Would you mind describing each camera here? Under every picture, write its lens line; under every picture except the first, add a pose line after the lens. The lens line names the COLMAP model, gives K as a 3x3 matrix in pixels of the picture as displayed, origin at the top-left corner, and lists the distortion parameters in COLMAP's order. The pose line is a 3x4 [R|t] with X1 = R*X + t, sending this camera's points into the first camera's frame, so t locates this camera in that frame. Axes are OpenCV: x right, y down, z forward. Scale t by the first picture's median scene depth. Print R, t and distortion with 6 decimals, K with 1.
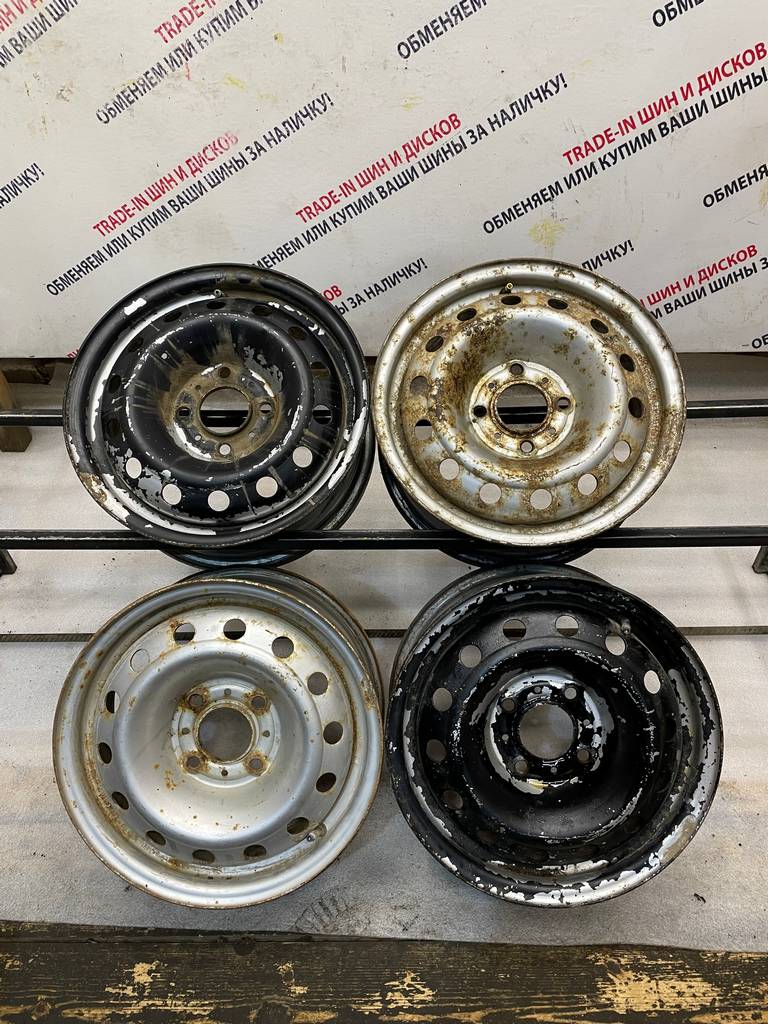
lens RADIAL K [[784.3, 0, 383.8], [0, 784.3, 510.9], [0, 0, 1]] dist [0.076000, -0.108467]
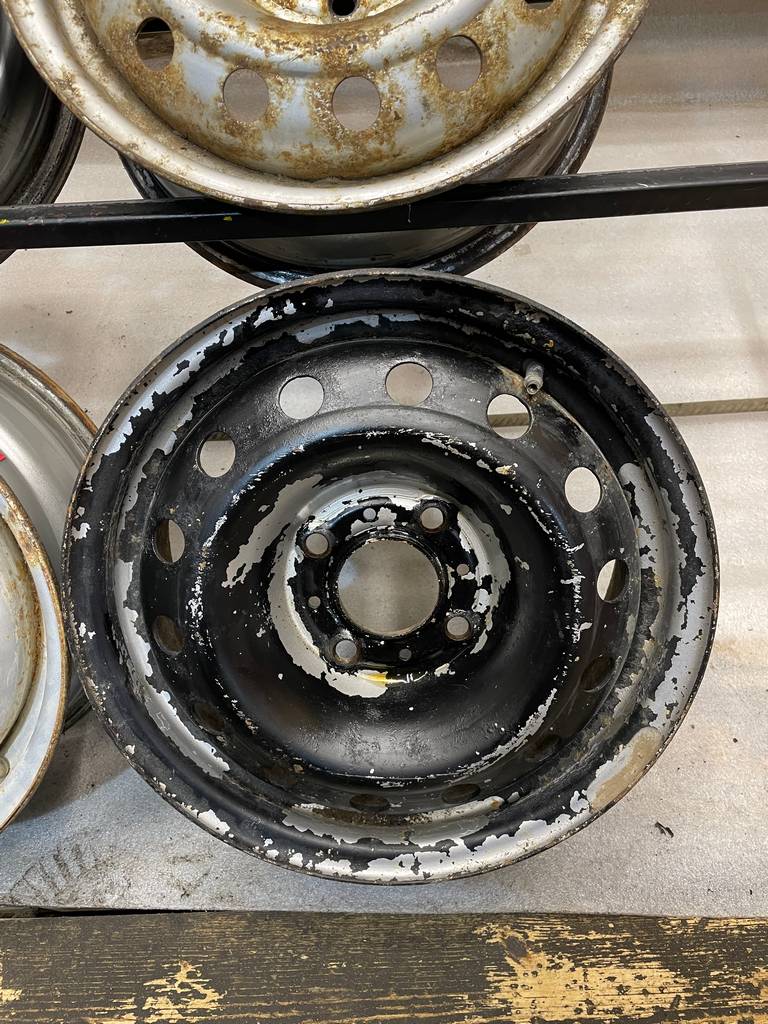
lens RADIAL K [[784.3, 0, 380.9], [0, 784.3, 530.0], [0, 0, 1]] dist [0.076000, -0.108467]
pose [[0.999281, -0.036277, -0.010983, 0.201121], [0.037861, 0.969016, 0.244078, 0.106636], [0.001788, -0.244318, 0.969693, 0.477042]]
